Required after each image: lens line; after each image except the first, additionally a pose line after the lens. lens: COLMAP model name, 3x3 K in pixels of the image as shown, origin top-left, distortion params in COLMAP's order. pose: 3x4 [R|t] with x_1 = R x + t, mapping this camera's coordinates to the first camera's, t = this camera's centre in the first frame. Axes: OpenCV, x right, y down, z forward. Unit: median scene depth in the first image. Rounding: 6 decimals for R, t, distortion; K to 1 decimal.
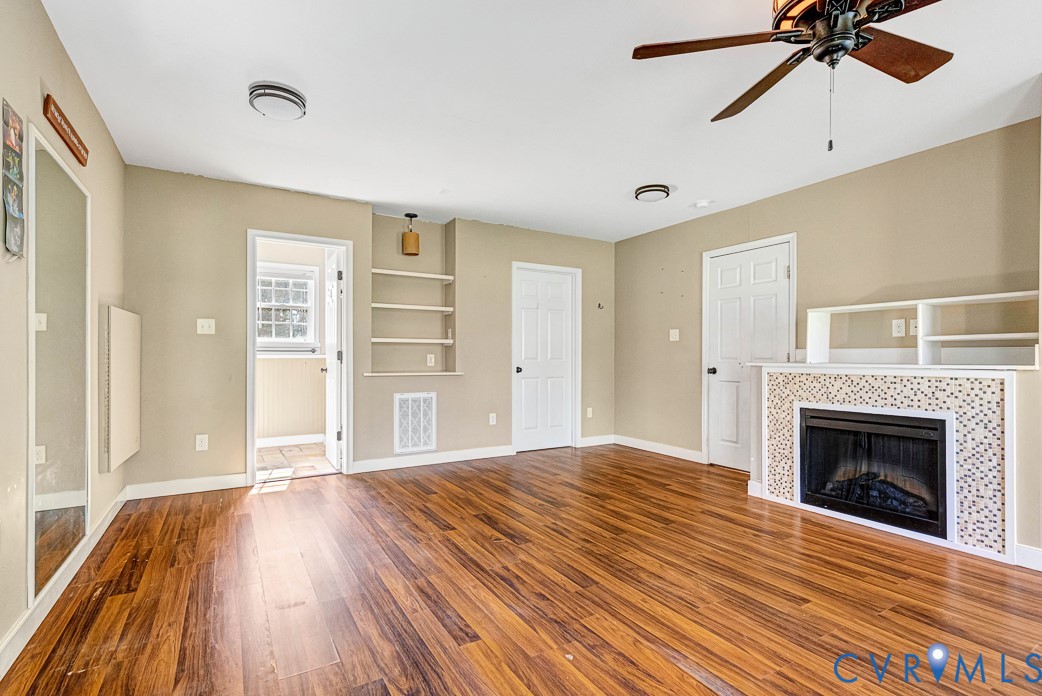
lens RADIAL K [[491.2, 0, 525.2], [0, 491.2, 355.8], [0, 0, 1]] dist [0.010403, -0.000386]
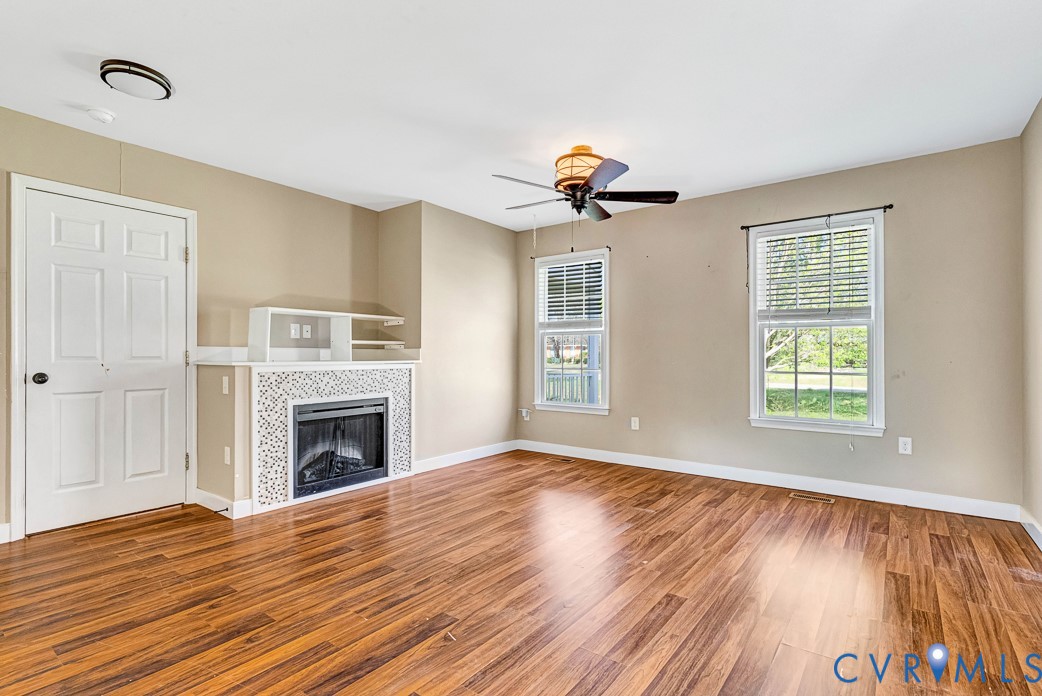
lens RADIAL K [[503.8, 0, 524.5], [0, 503.8, 350.2], [0, 0, 1]] dist [0.018340, -0.008069]
pose [[-0.373024, 0.009063, 0.927778, -0.659604], [-0.004354, 0.999924, -0.011519, 0.001374], [-0.927812, -0.008336, -0.372956, 1.067433]]
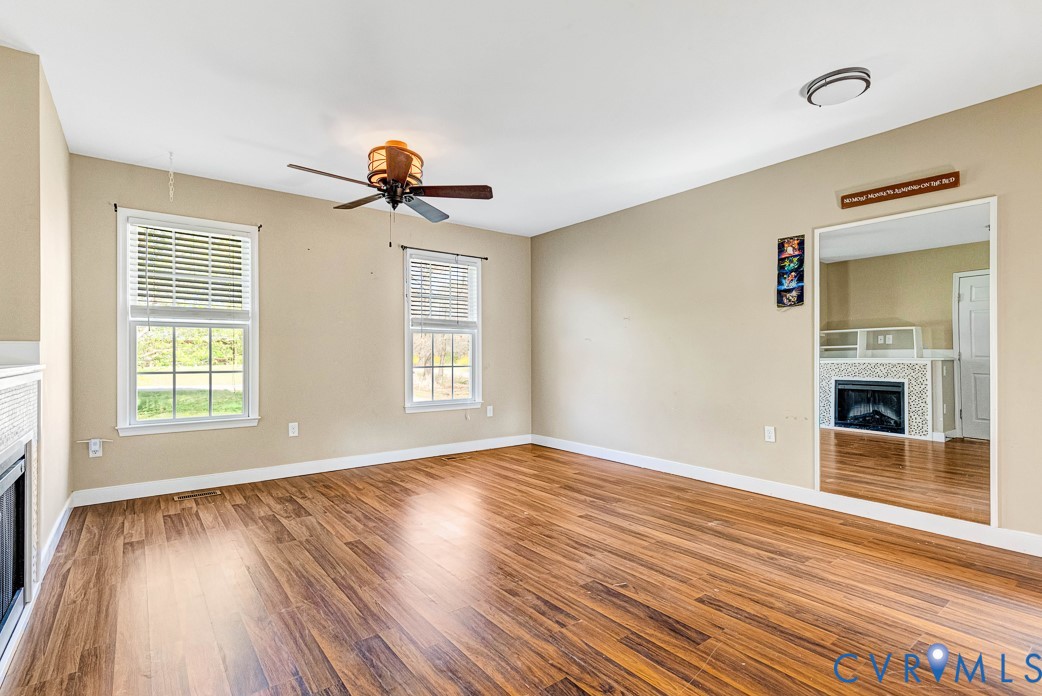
lens RADIAL K [[503.8, 0, 524.5], [0, 503.8, 350.2], [0, 0, 1]] dist [0.018340, -0.008069]
pose [[-0.992862, -0.001271, -0.119262, 0.185143], [0.000184, 0.999926, -0.012188, 0.003347], [0.119268, -0.012123, -0.992788, 1.655967]]
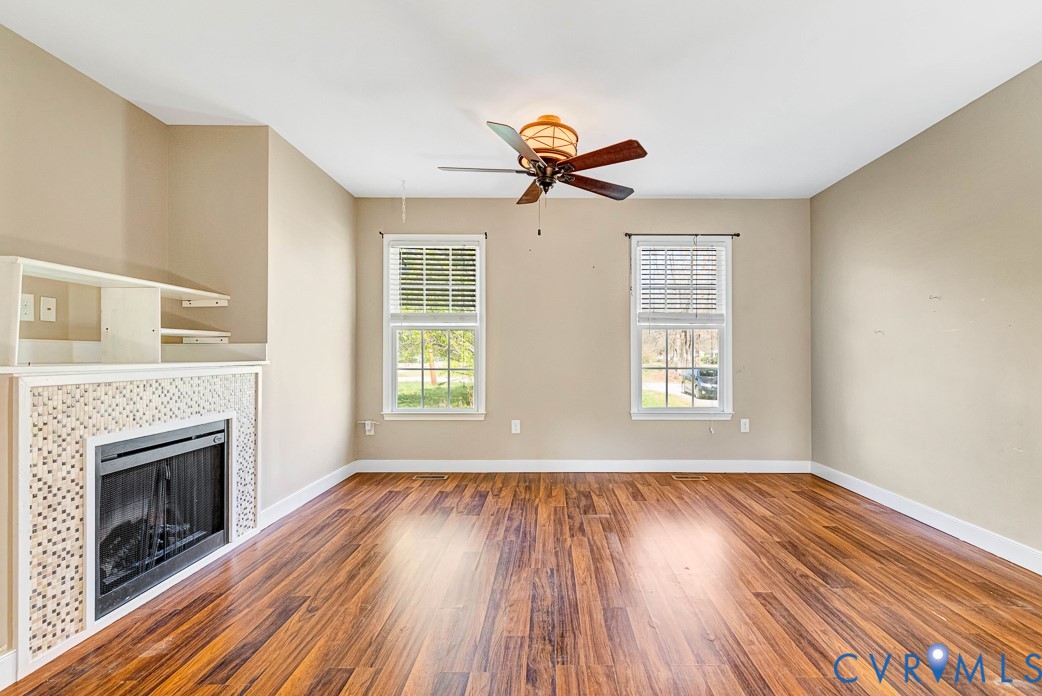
lens RADIAL K [[513.1, 0, 552.7], [0, 513.1, 347.7], [0, 0, 1]] dist [0.009171, 0.000020]
pose [[-0.860612, 0.004461, 0.509242, -0.186337], [-0.004056, 0.999870, -0.015613, 0.002973], [-0.509246, -0.015503, -0.860482, 1.390152]]
